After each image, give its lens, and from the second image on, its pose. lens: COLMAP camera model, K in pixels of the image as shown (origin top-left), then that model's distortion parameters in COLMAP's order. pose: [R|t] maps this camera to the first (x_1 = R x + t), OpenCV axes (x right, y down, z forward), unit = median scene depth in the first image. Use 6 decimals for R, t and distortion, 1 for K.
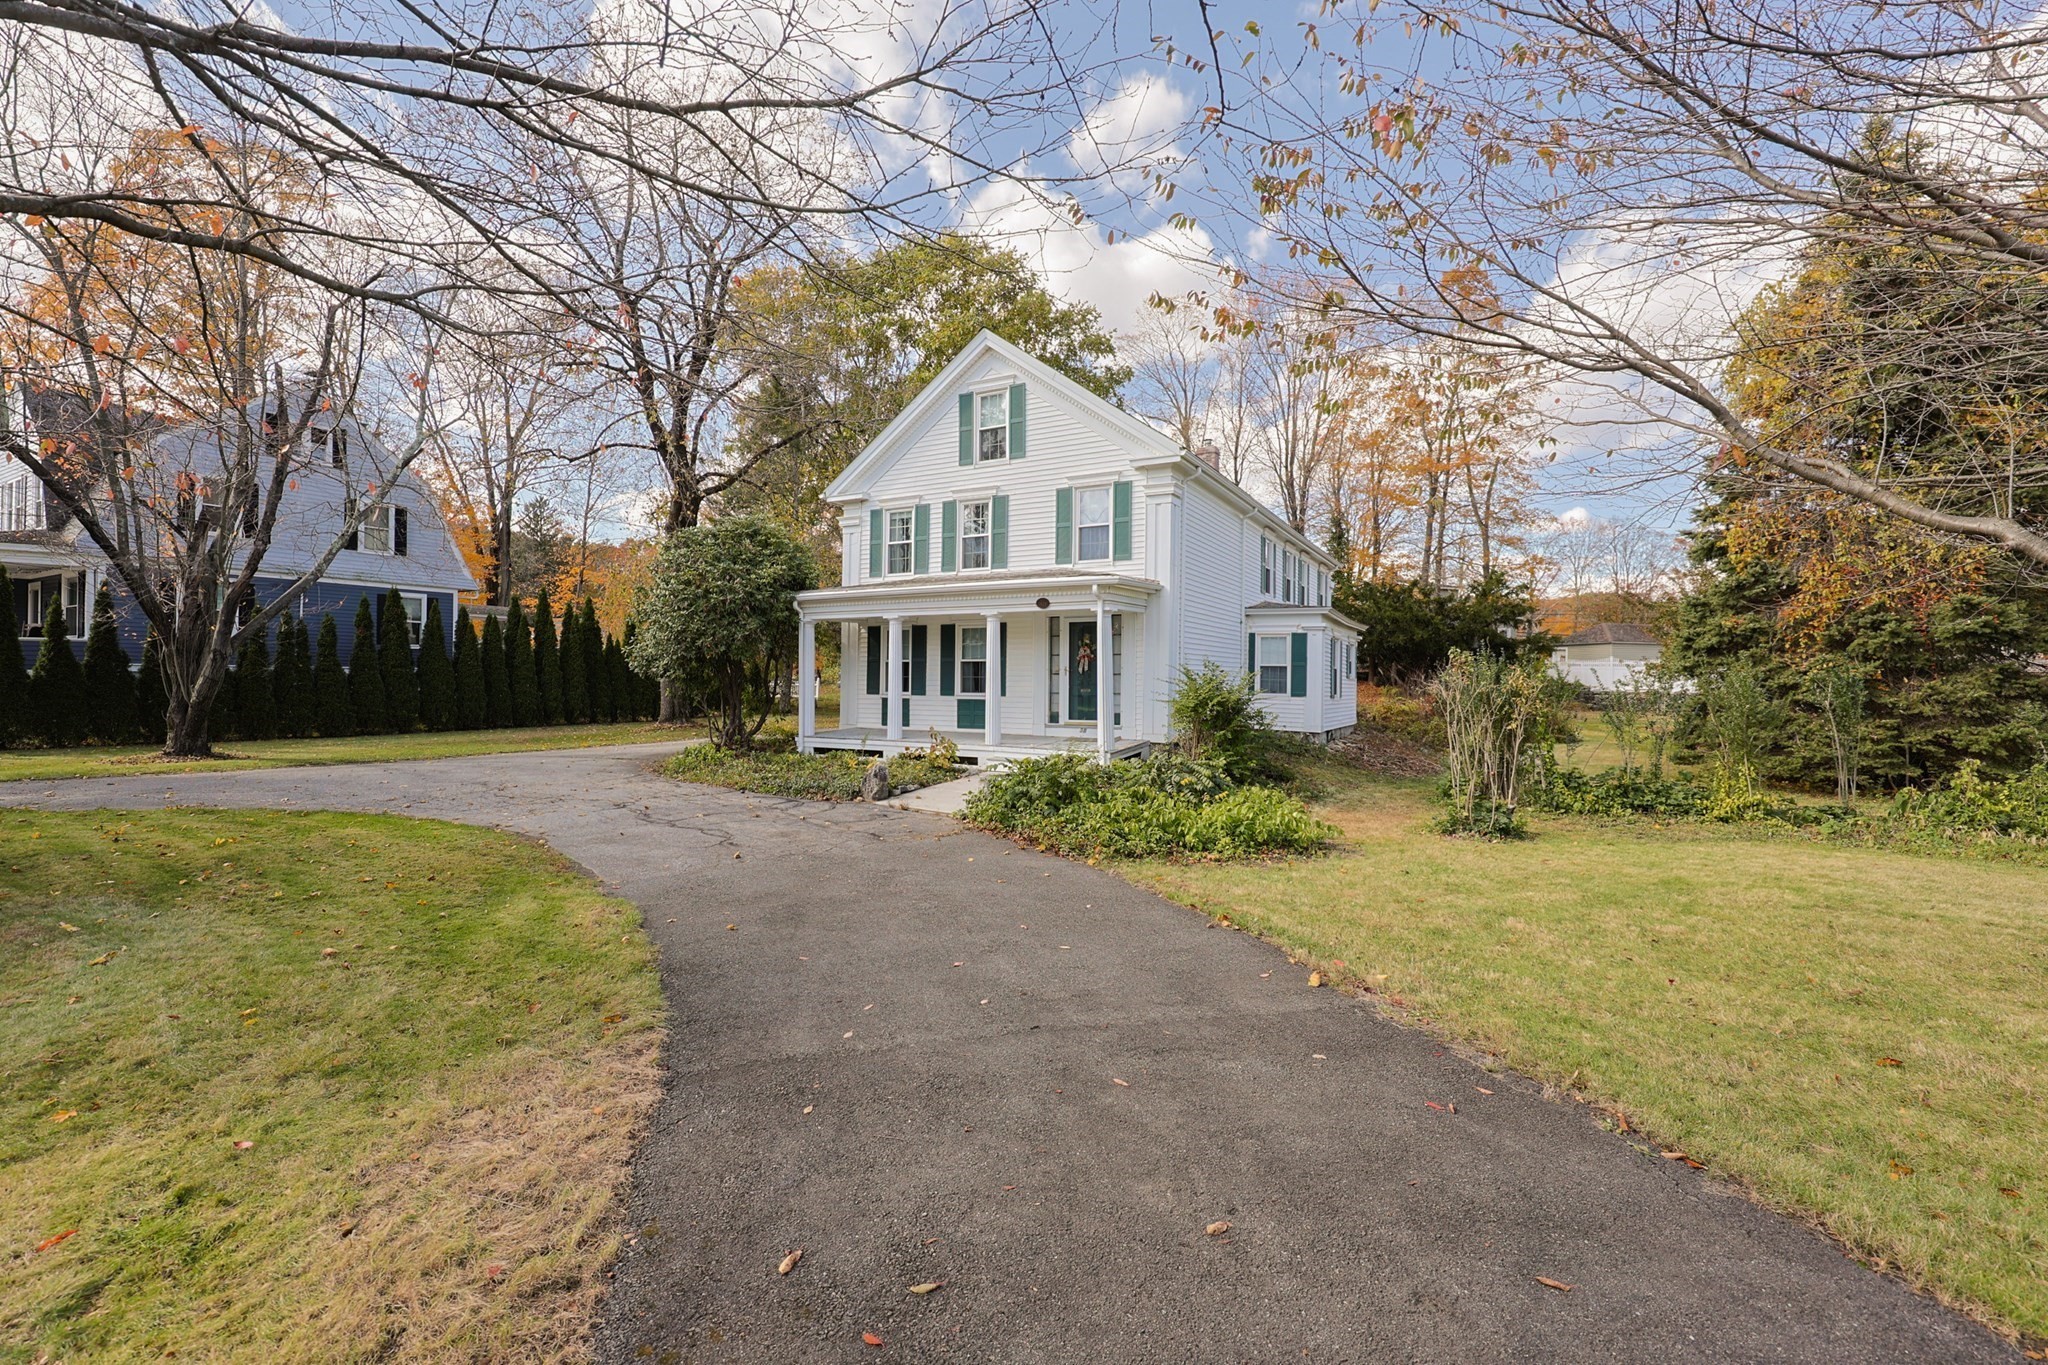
lens RADIAL K [[868.0, 0, 1020.7], [0, 868.0, 682.9], [0, 0, 1]] dist [-0.001166, -0.000644]
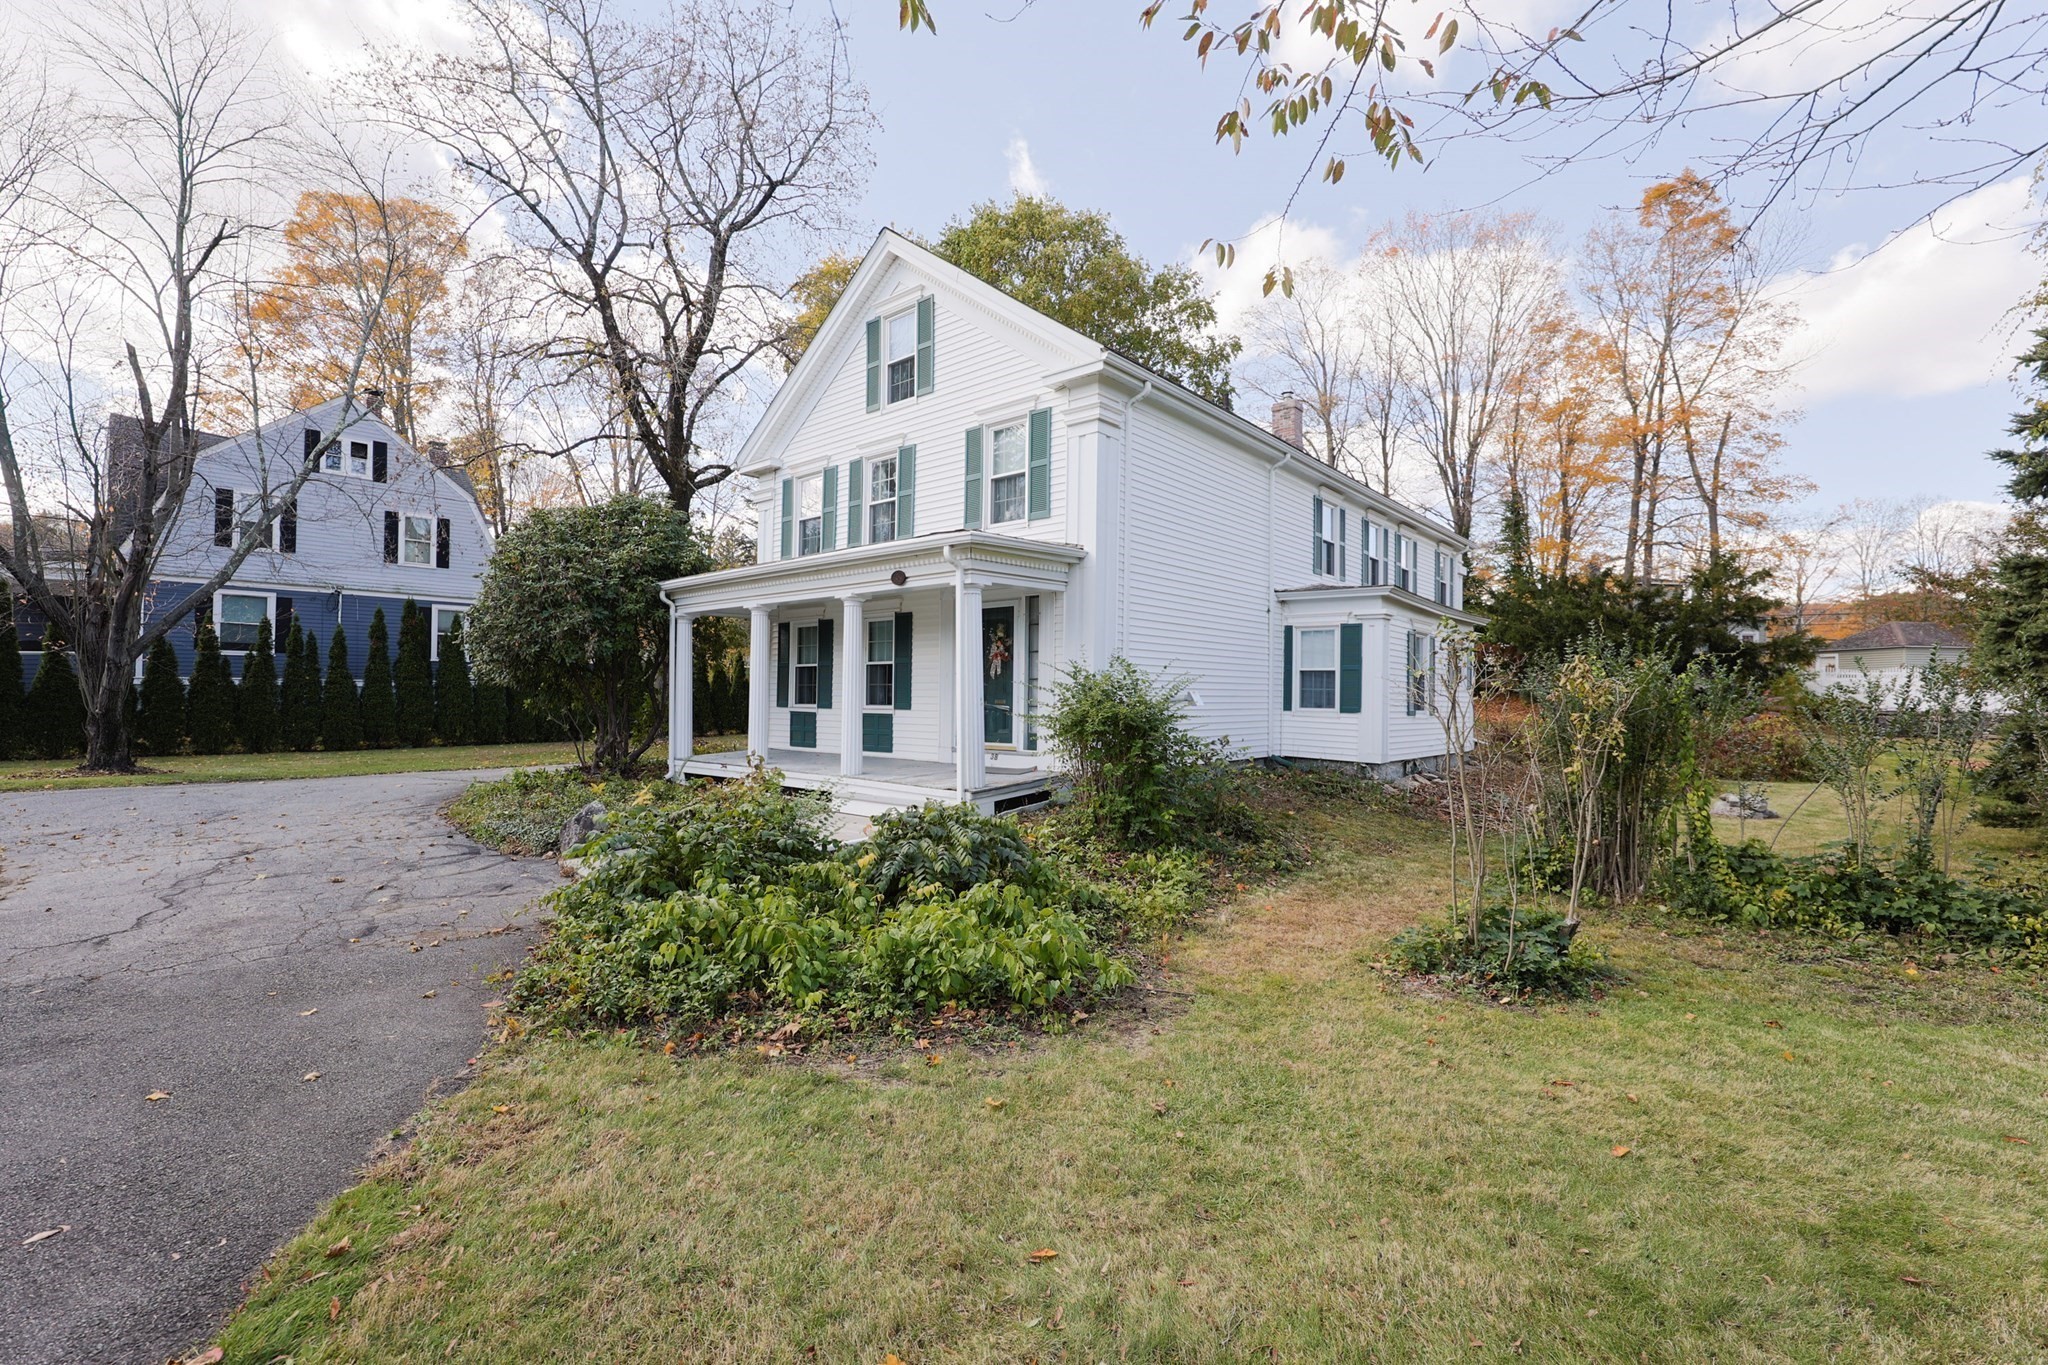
lens RADIAL K [[868.0, 0, 1028.4], [0, 868.0, 682.5], [0, 0, 1]] dist [-0.001166, -0.000644]
pose [[0.979015, -0.003079, -0.203766, 0.211646], [-0.001473, 0.999753, -0.022185, 0.007167], [0.203784, 0.022019, 0.978768, 0.253874]]
